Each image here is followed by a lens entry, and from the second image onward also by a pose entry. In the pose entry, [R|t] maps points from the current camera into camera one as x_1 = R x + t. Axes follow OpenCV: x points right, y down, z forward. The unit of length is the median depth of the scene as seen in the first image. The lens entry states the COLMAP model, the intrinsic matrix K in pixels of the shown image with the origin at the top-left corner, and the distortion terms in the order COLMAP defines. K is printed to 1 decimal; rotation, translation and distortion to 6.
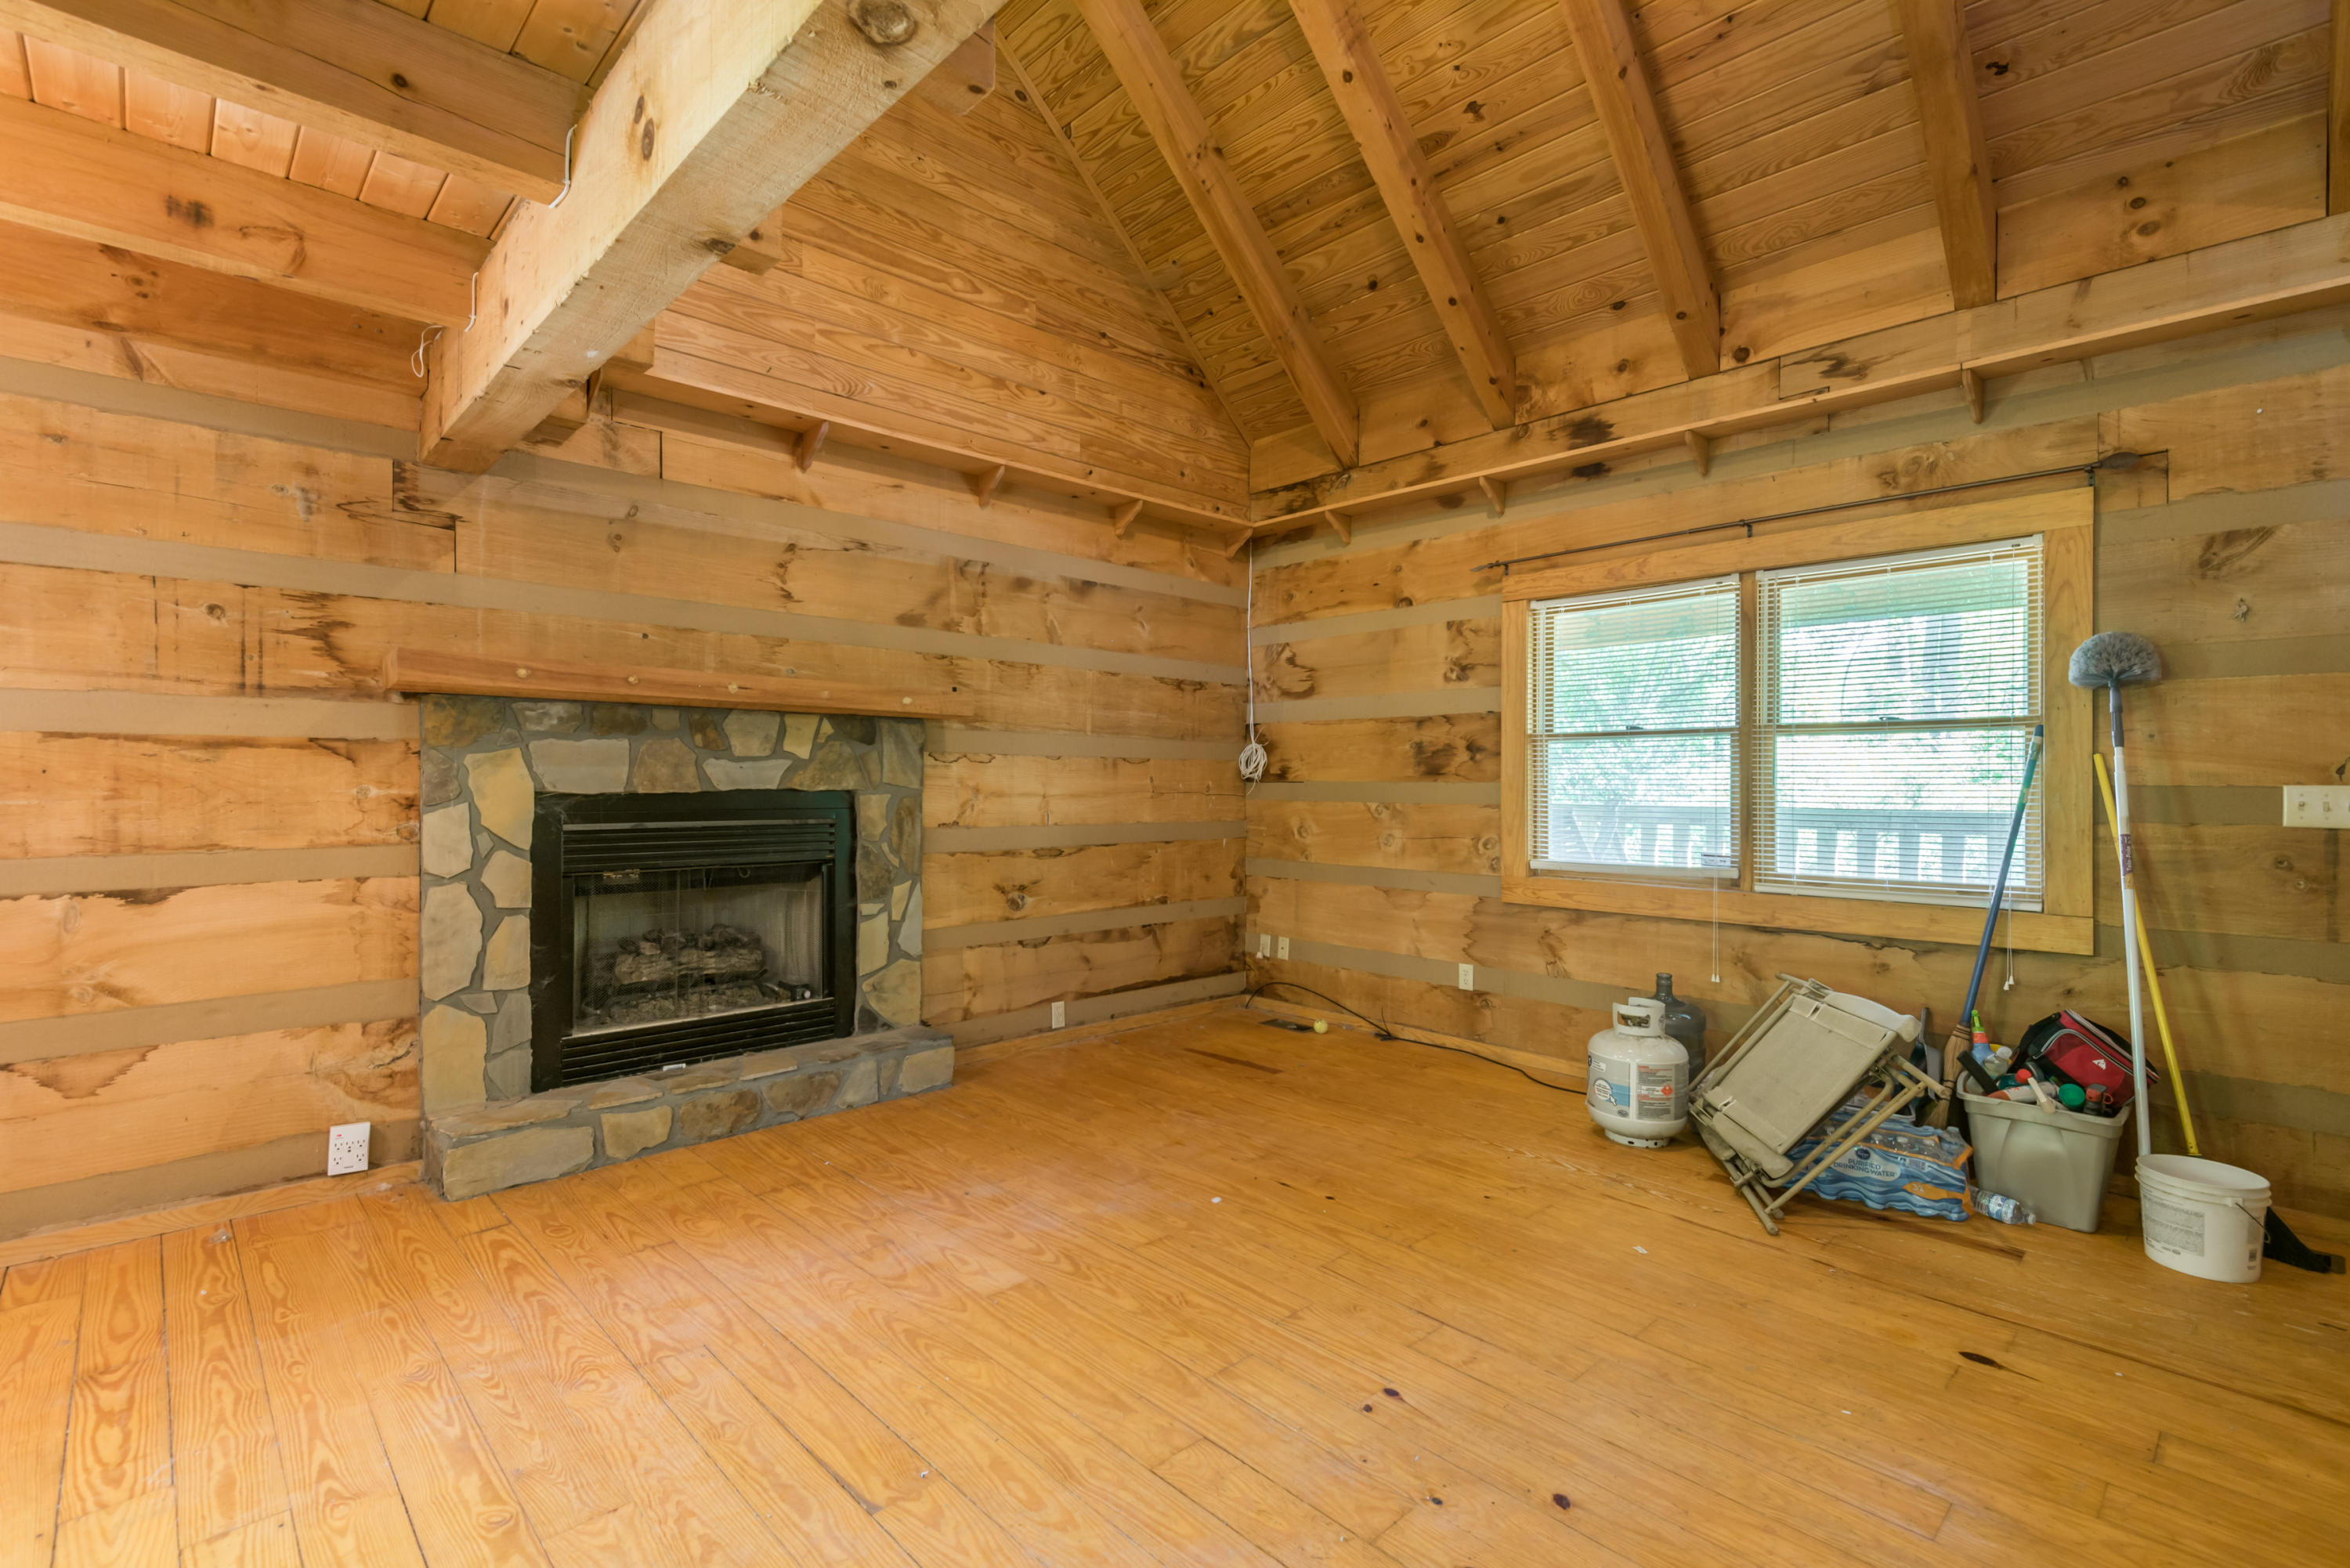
lens RADIAL K [[1064.2, 0, 1179.5], [0, 1064.2, 782.5], [0, 0, 1]] dist [0.027599, -0.013891]
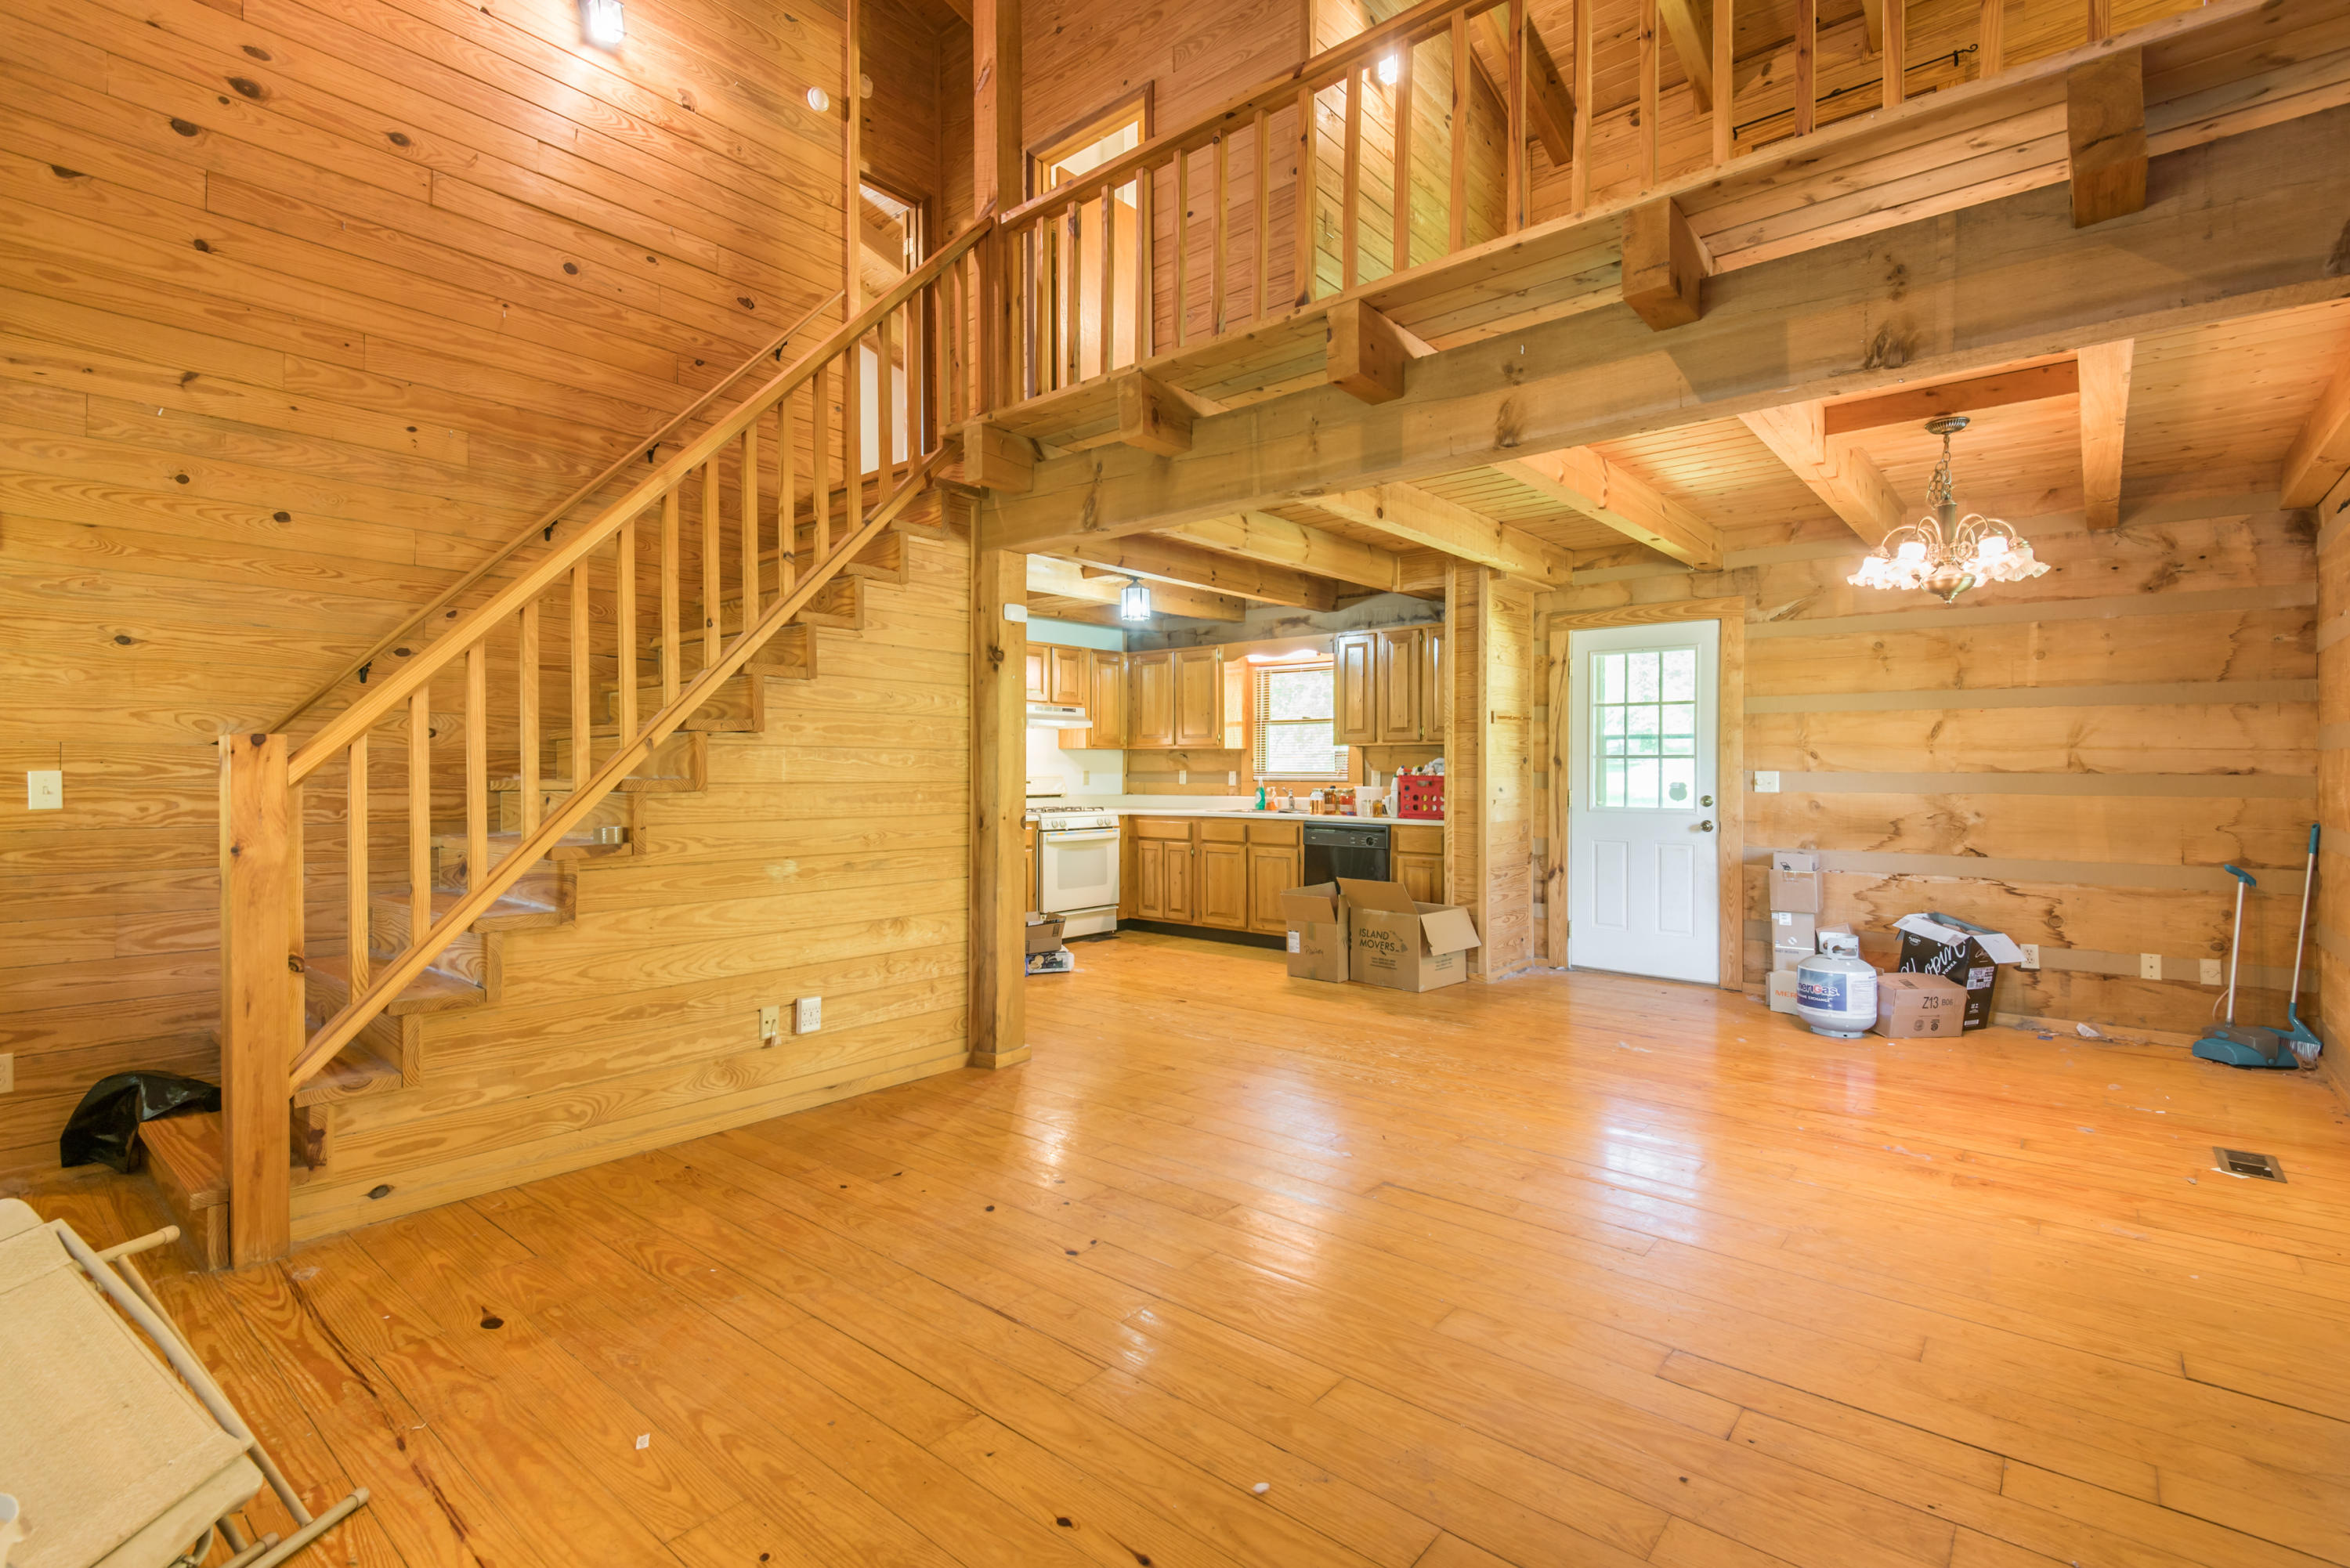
lens RADIAL K [[1064.2, 0, 1177.4], [0, 1064.2, 769.6], [0, 0, 1]] dist [0.027599, -0.013891]
pose [[-0.994905, -0.006897, -0.100582, 0.117935], [-0.007033, 0.999975, 0.001000, -0.005727], [0.100572, 0.001702, -0.994928, 1.310196]]
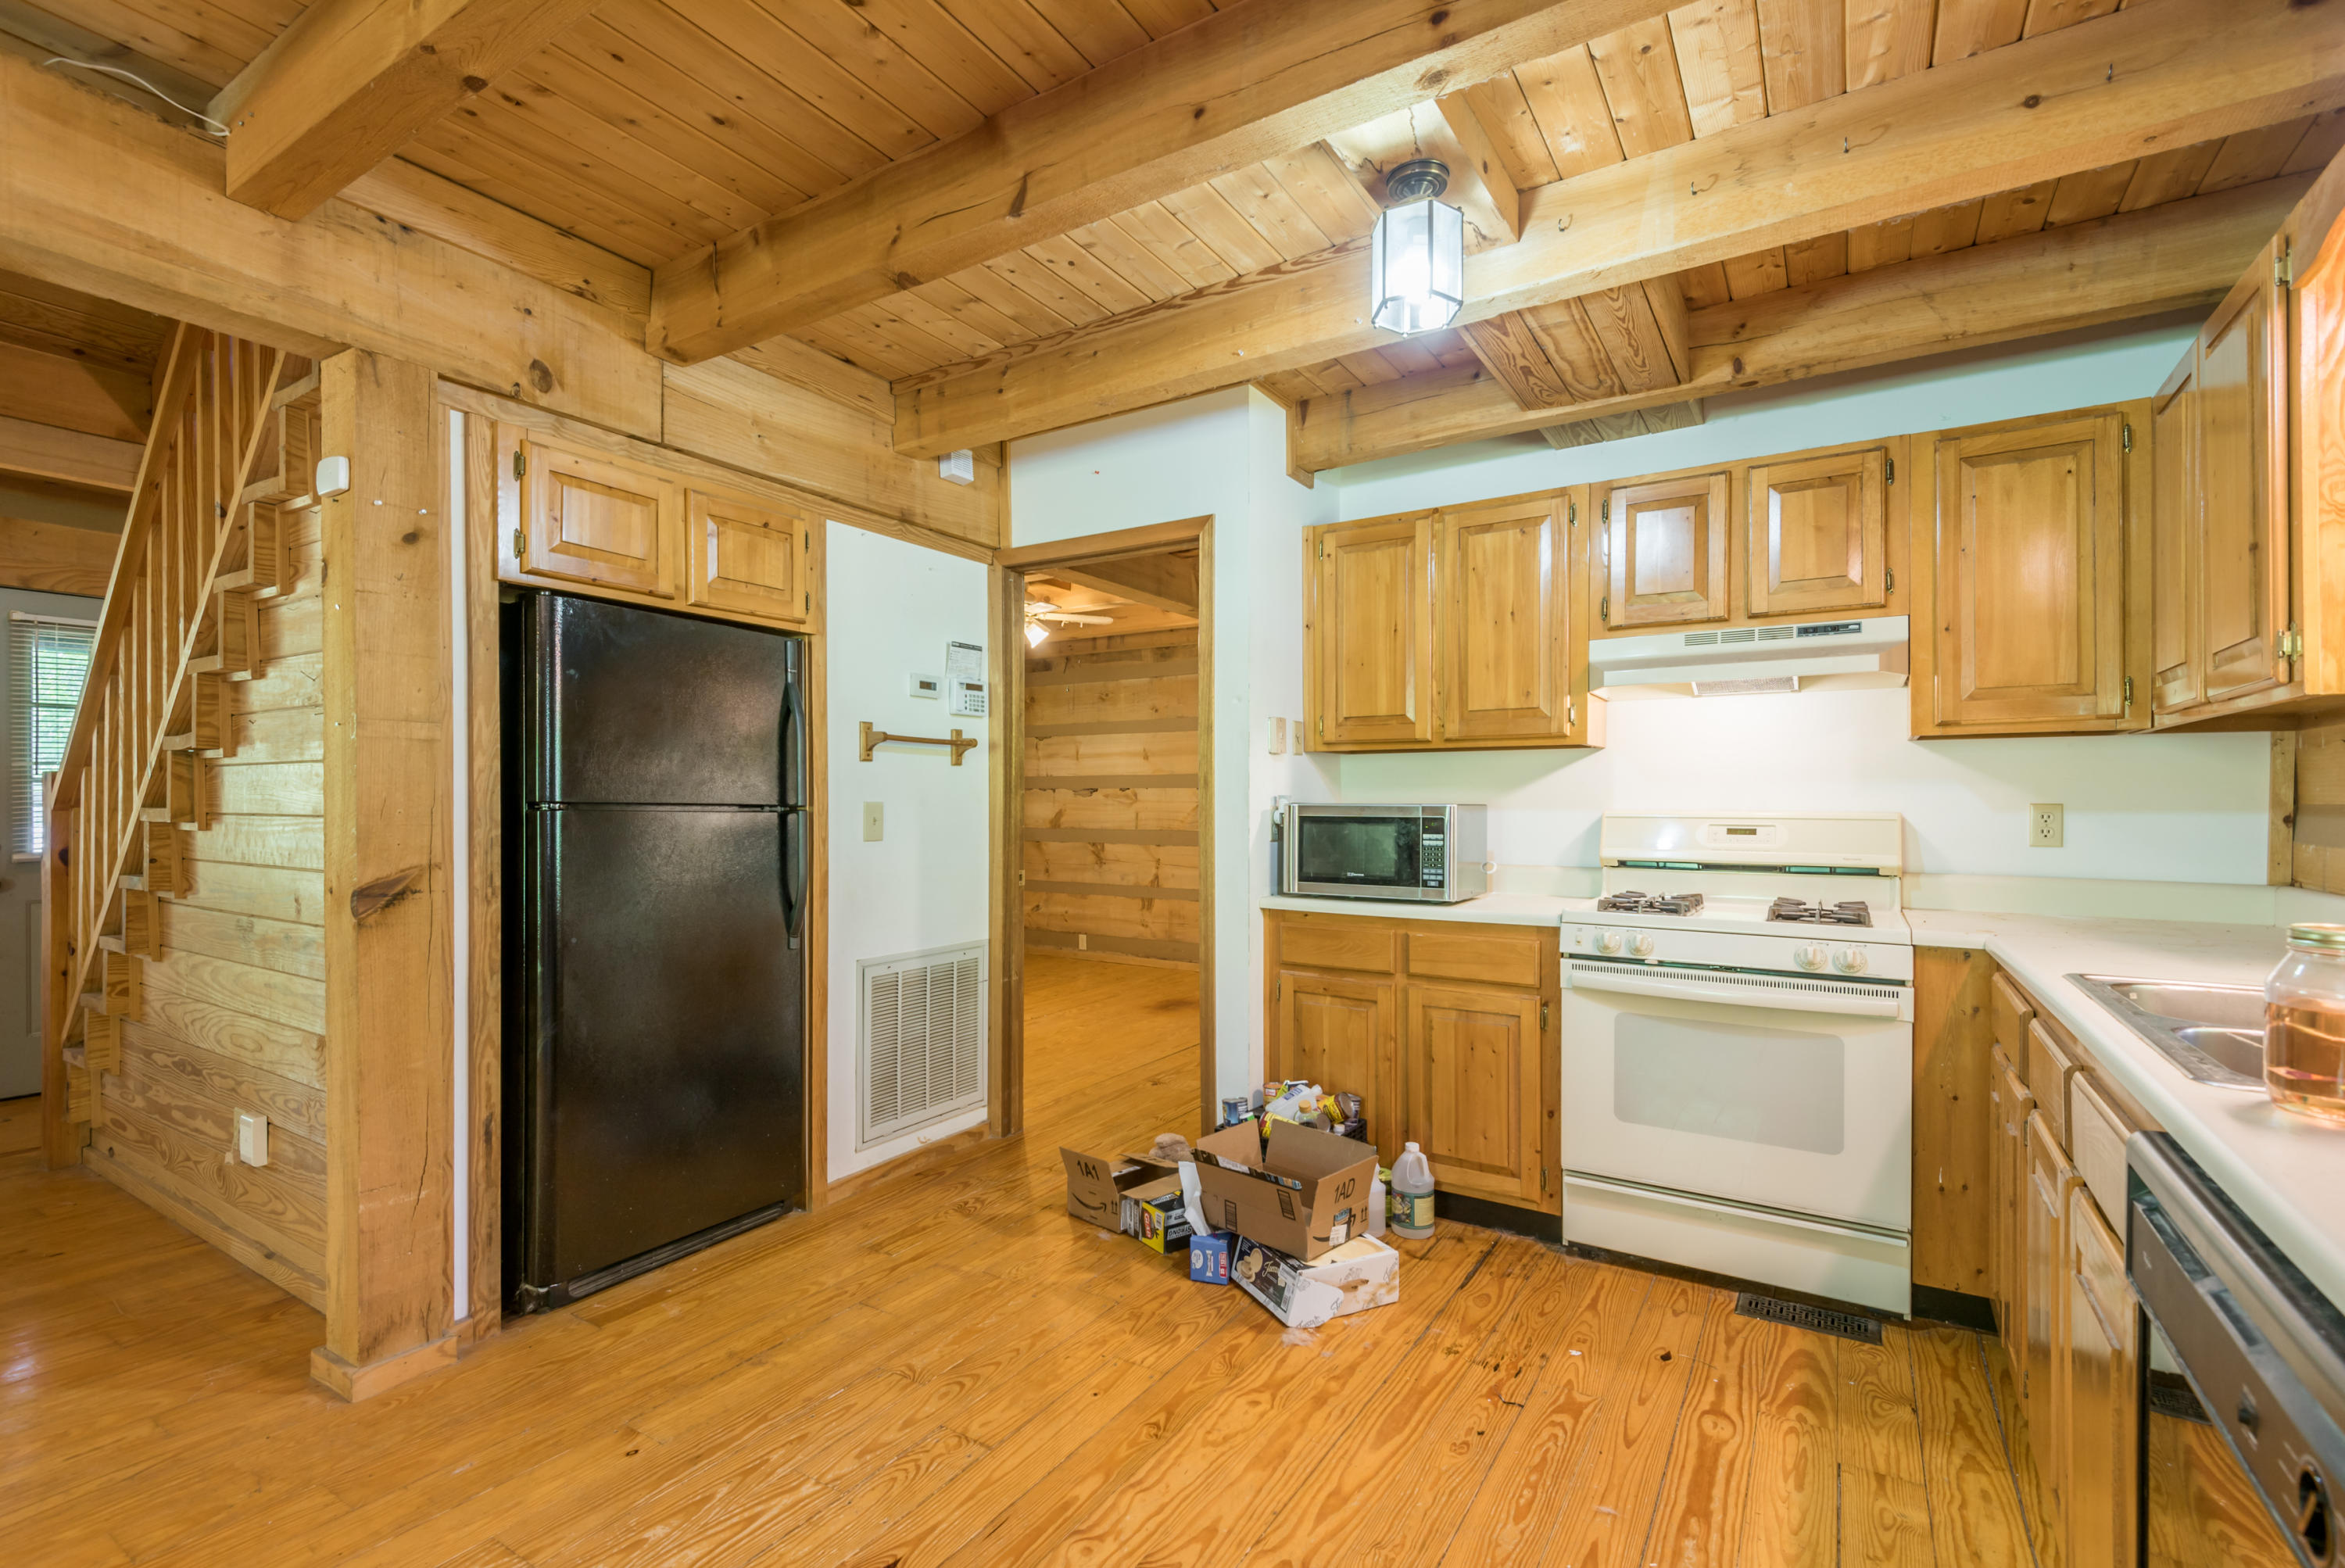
lens RADIAL K [[1062.0, 0, 1159.6], [0, 1062.0, 800.6], [0, 0, 1]] dist [0.027599, -0.013891]
pose [[-0.231462, -0.005402, 0.972829, -0.521897], [-0.001546, 0.999985, 0.005185, -0.003866], [-0.972843, -0.000304, -0.231467, -0.233285]]
